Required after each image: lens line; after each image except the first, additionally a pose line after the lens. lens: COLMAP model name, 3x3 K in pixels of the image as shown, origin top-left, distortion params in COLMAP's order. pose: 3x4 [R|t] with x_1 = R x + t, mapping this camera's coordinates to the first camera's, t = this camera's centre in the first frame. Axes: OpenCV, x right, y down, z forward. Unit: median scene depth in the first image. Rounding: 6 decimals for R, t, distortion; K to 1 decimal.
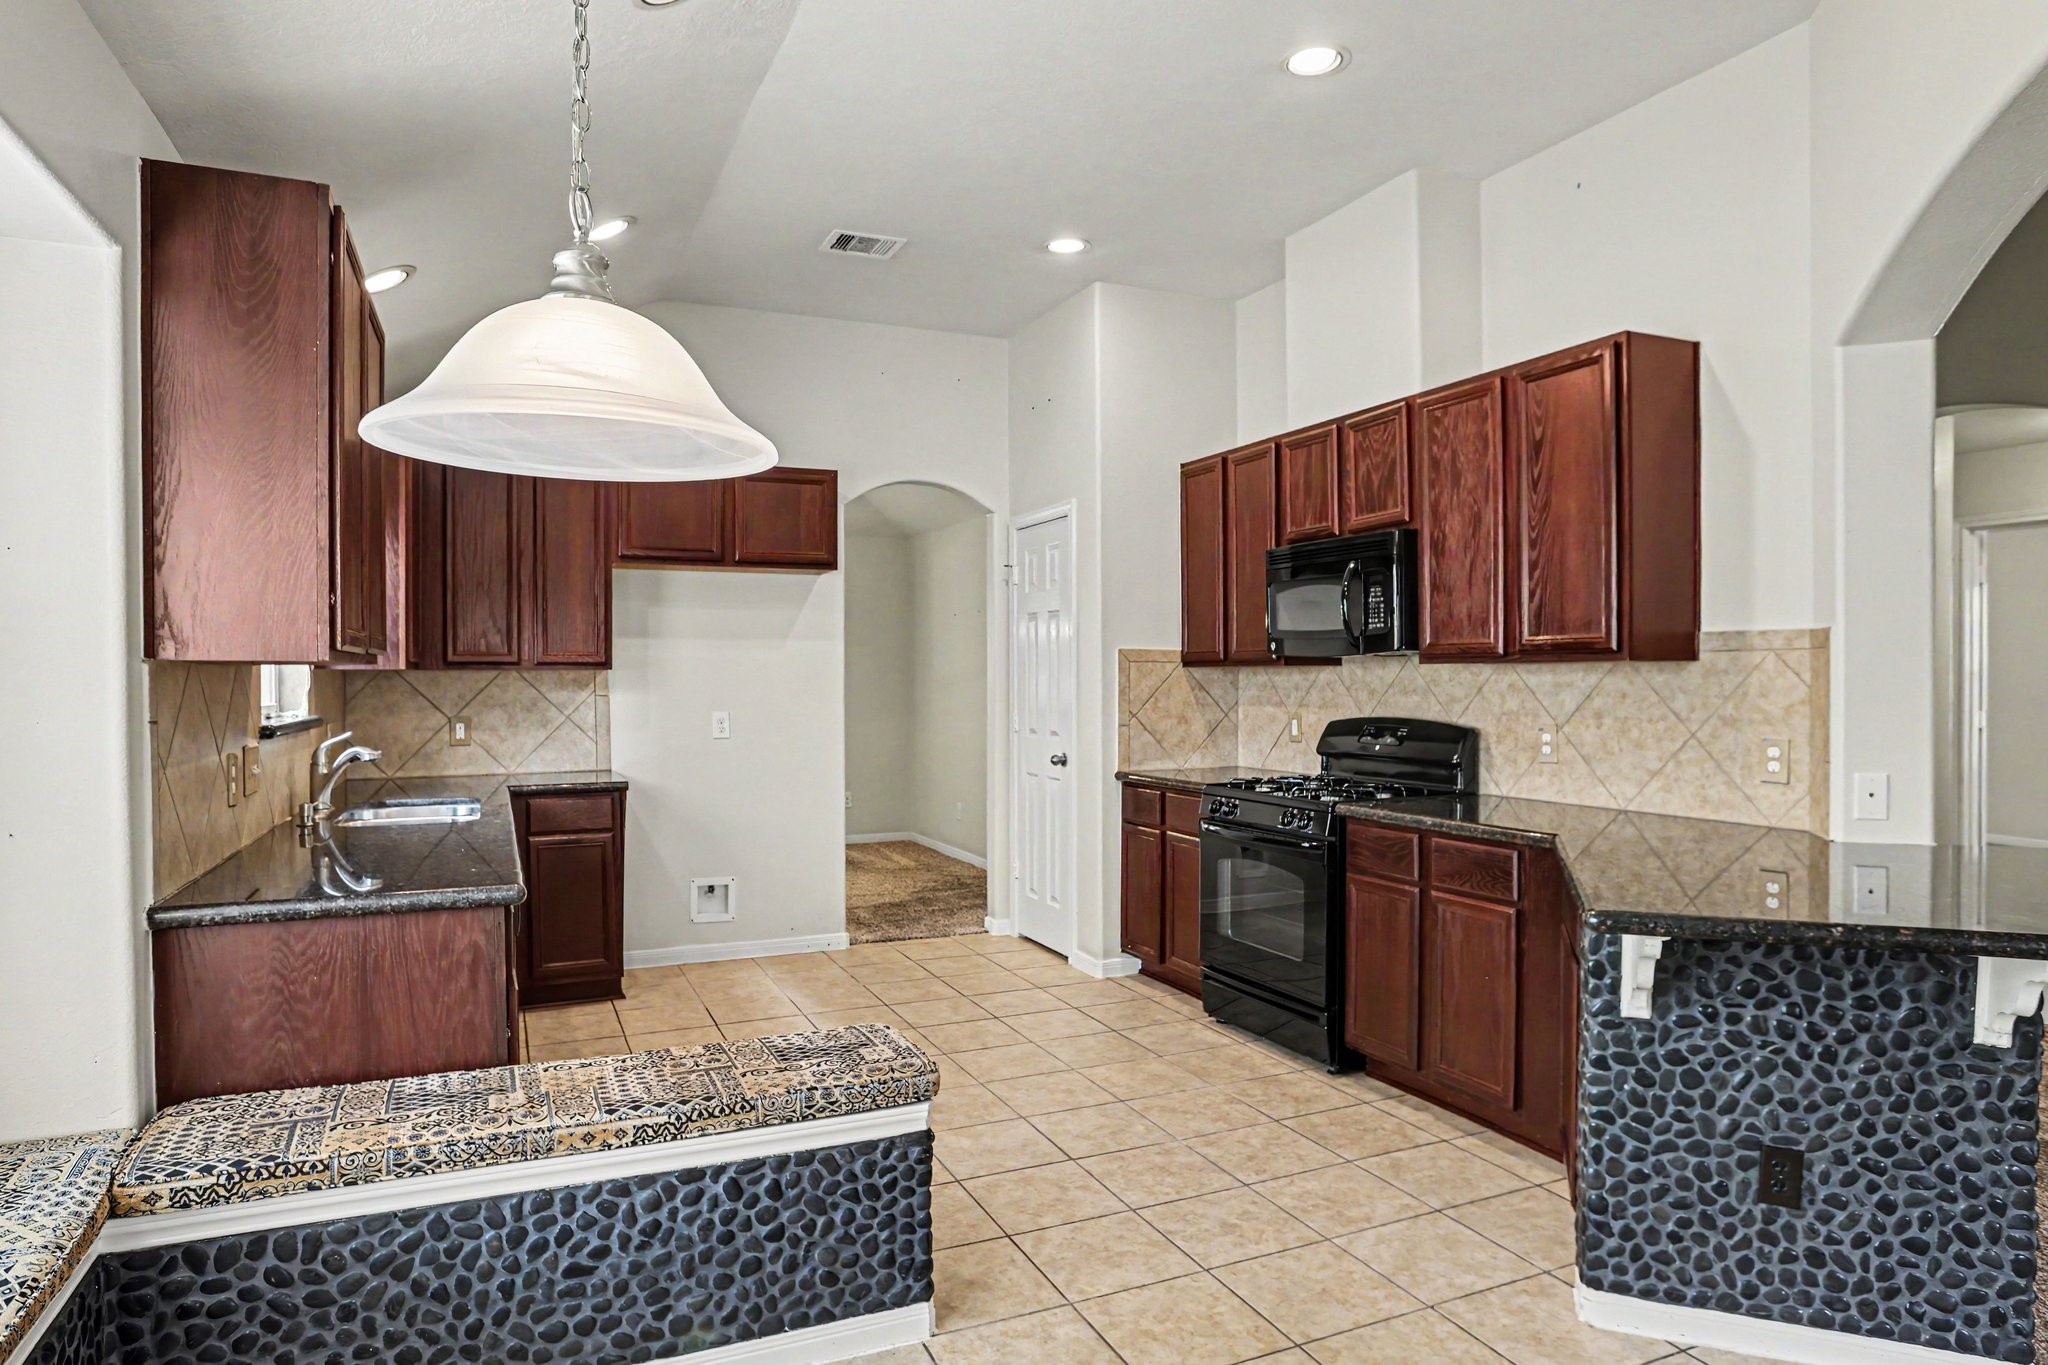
lens RADIAL K [[1218.3, 0, 1029.6], [0, 1218.3, 687.6], [0, 0, 1]] dist [-0.067195, 0.041593]
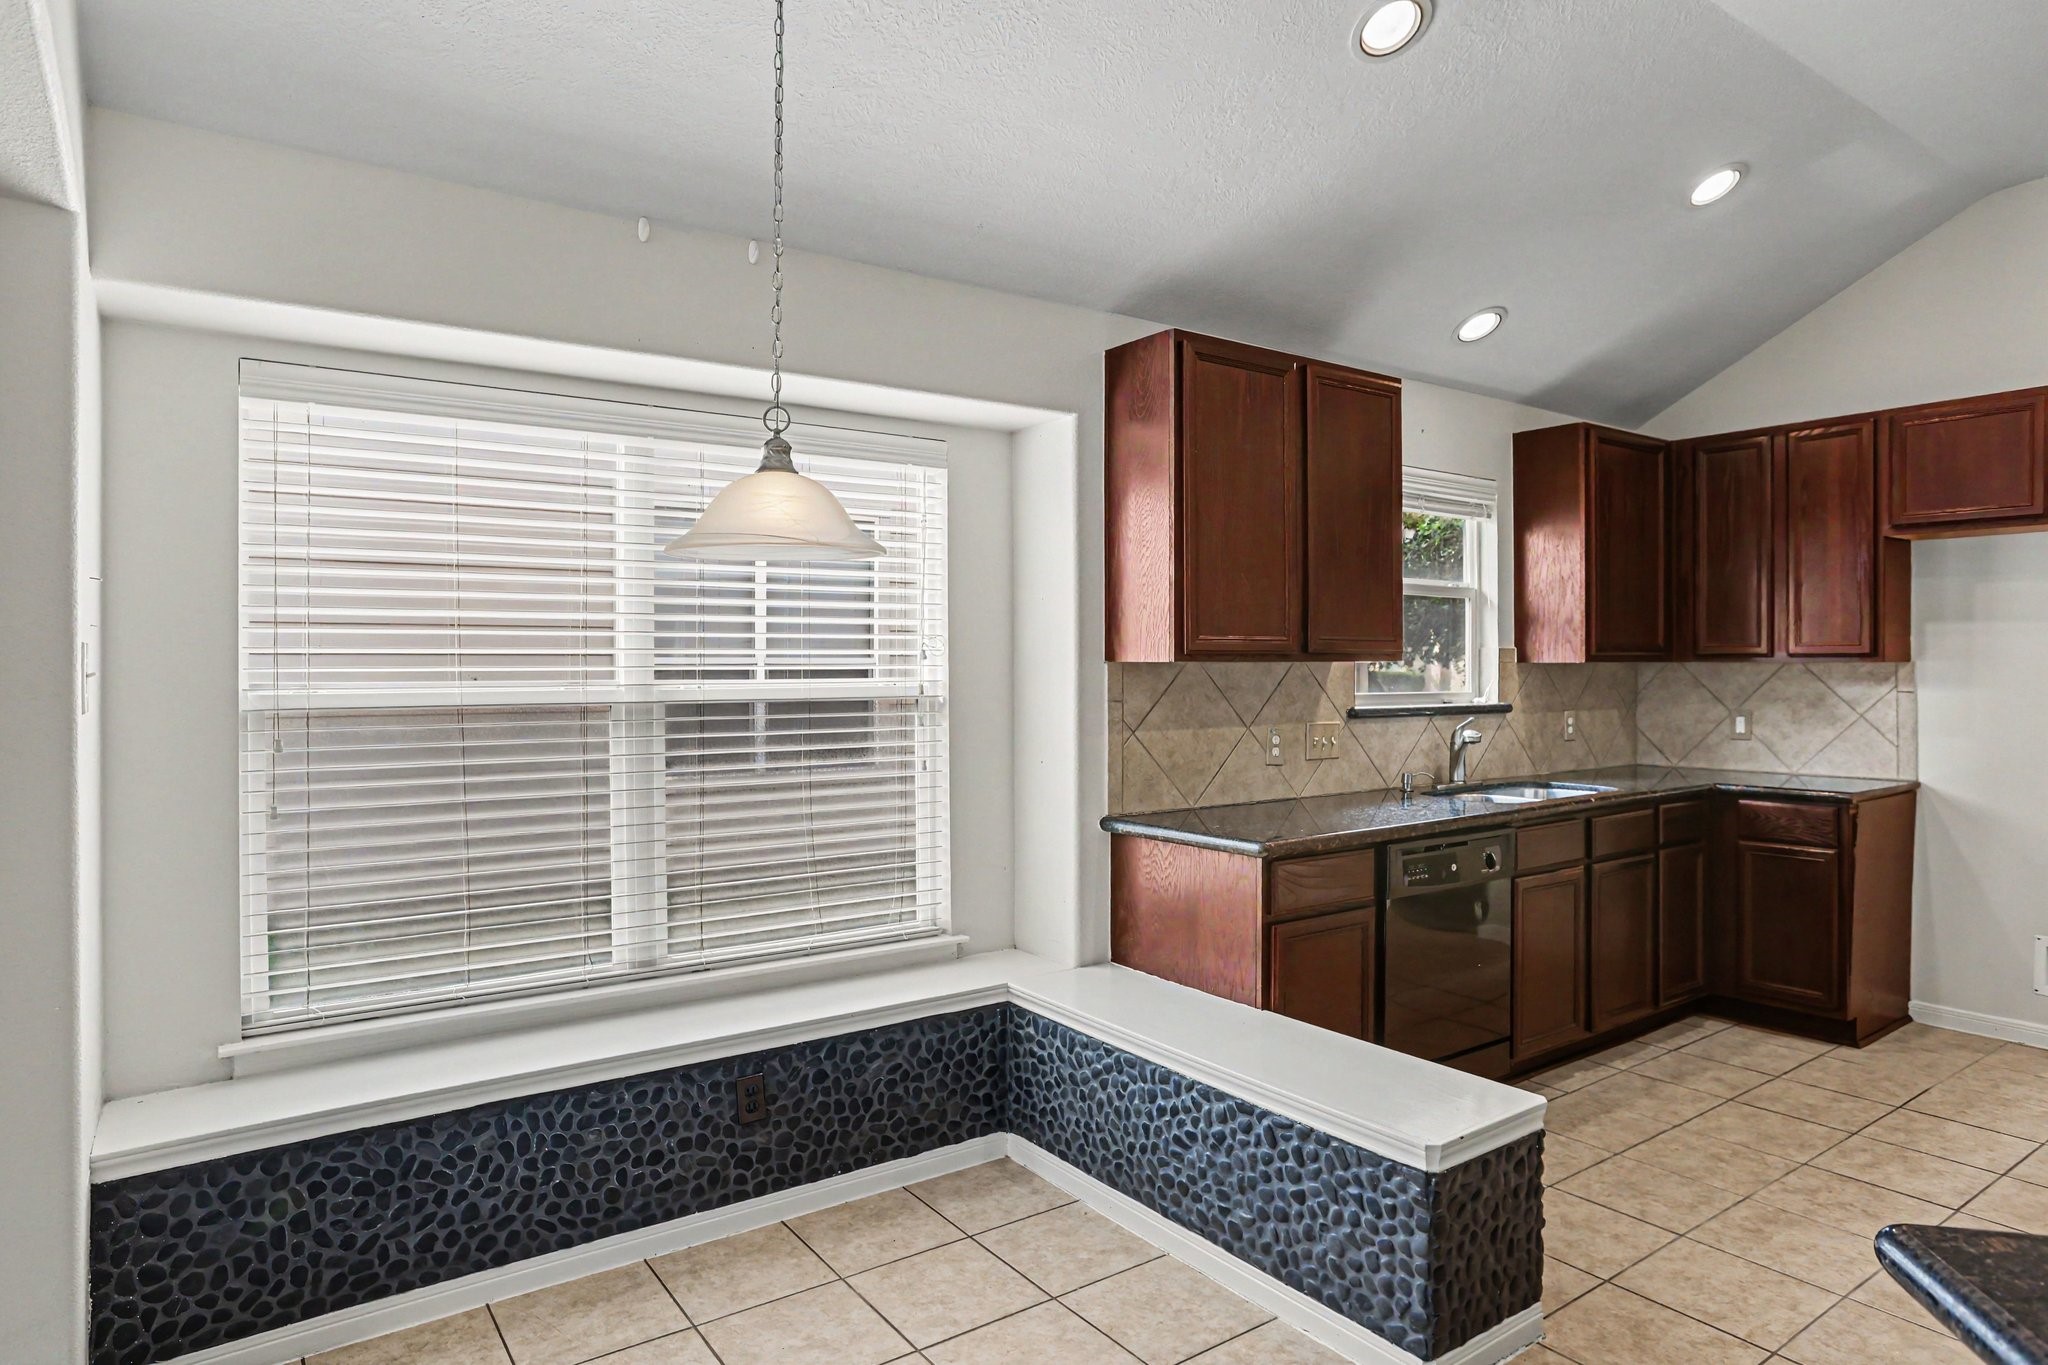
lens RADIAL K [[1198.7, 0, 1020.5], [0, 1198.7, 665.5], [0, 0, 1]] dist [-0.050067, 0.027642]
pose [[0.189470, 0.004846, -0.981875, 0.440232], [-0.008861, 0.999956, 0.003225, -0.011908], [0.981847, 0.008090, 0.189504, 0.311485]]
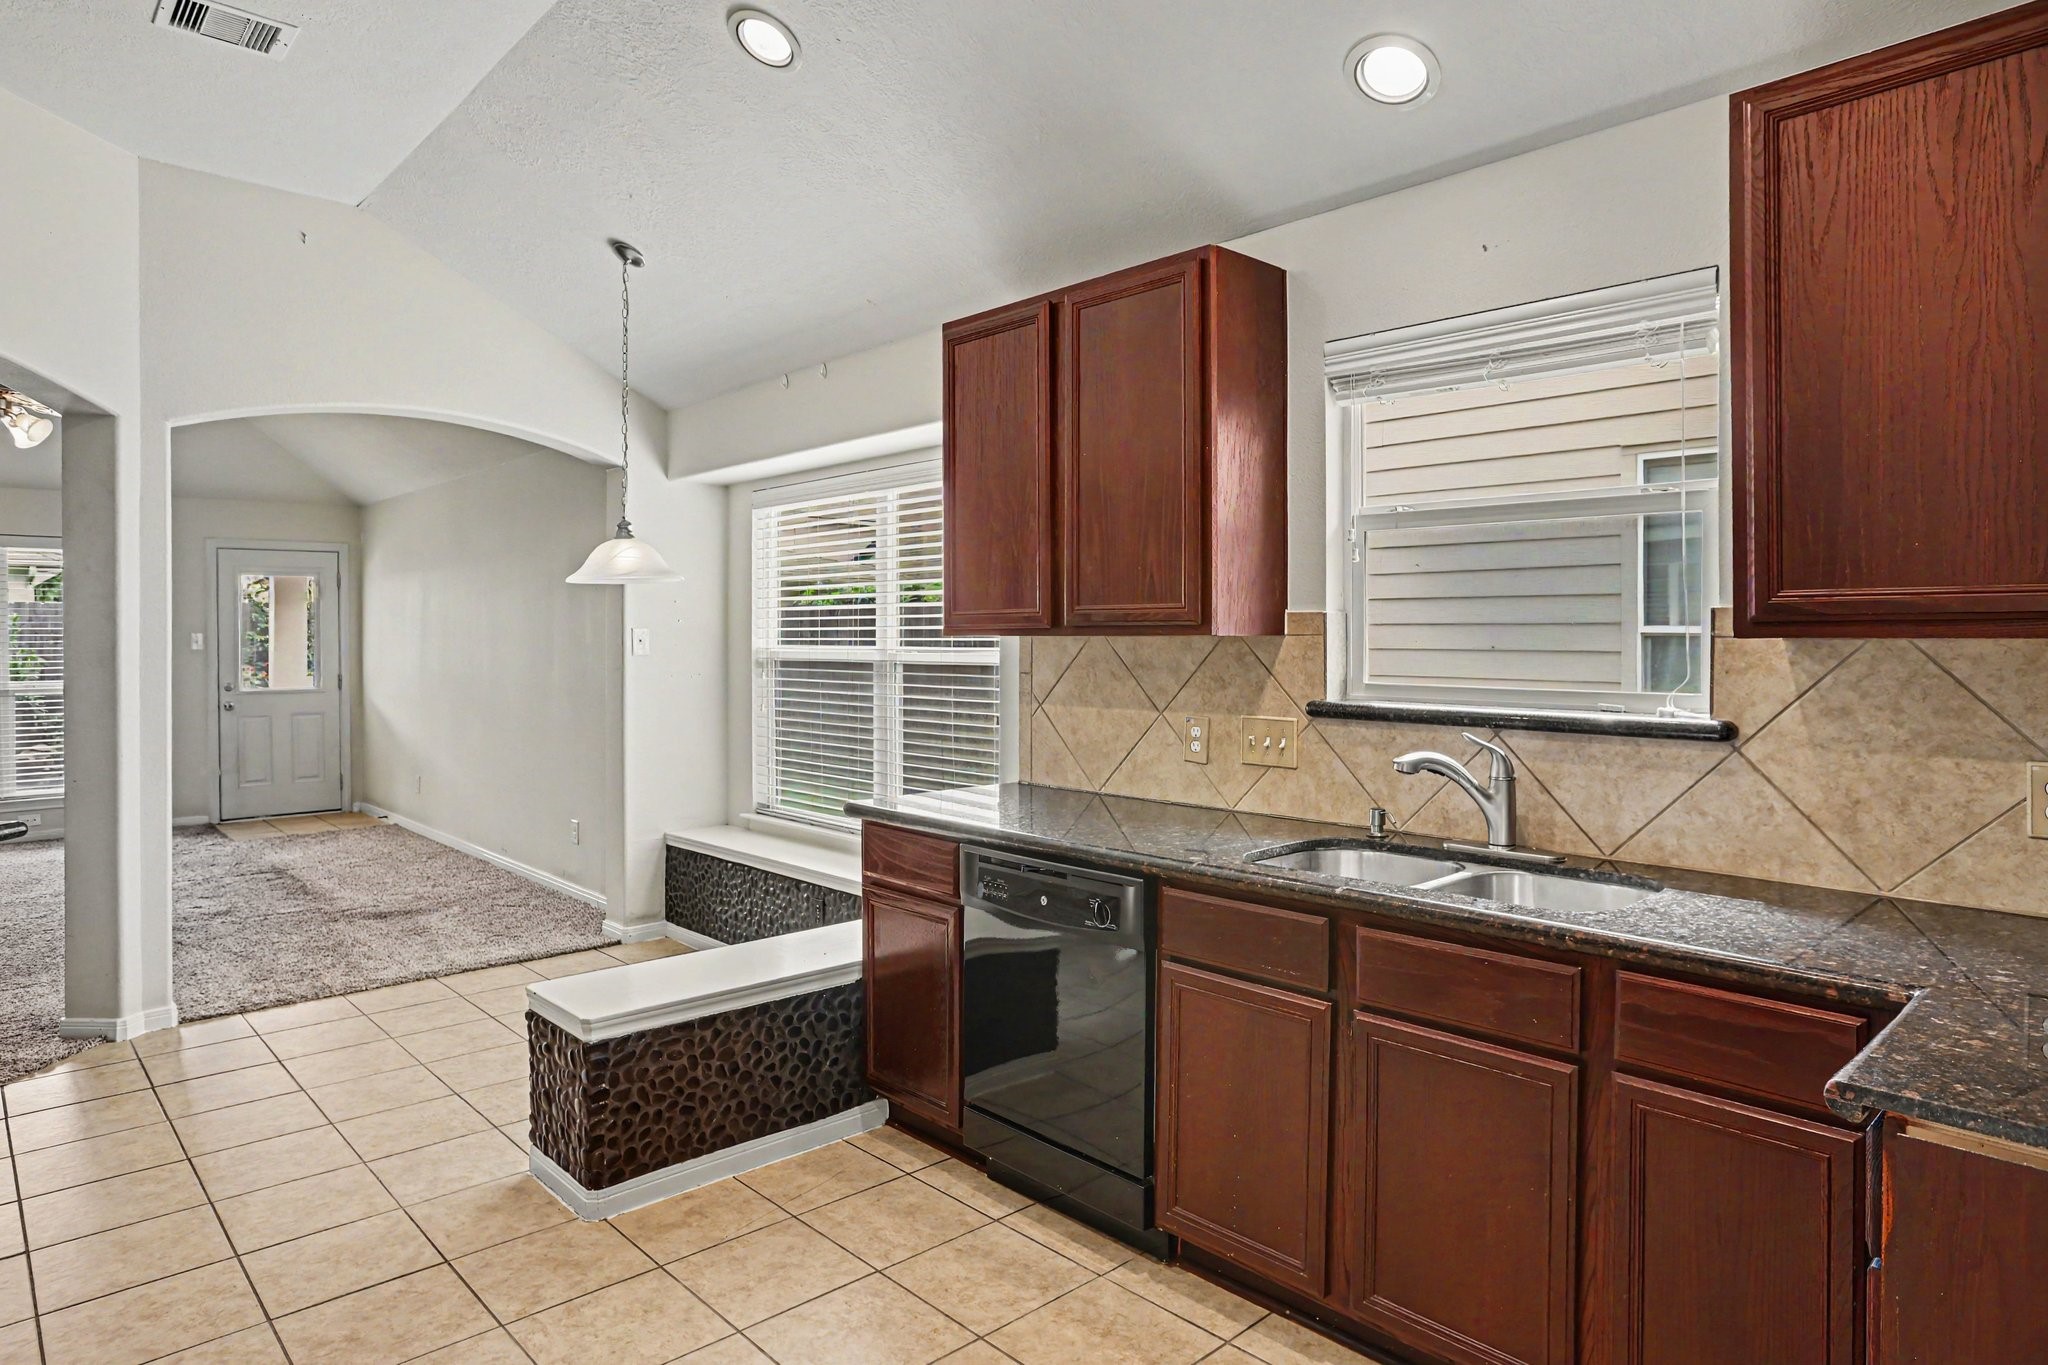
lens RADIAL K [[1198.7, 0, 1002.2], [0, 1198.7, 649.2], [0, 0, 1]] dist [-0.050067, 0.027642]
pose [[-0.950367, 0.004280, -0.311101, -0.100860], [-0.002085, 0.999795, 0.020124, -0.019837], [0.311123, 0.019774, -0.950164, 1.390083]]
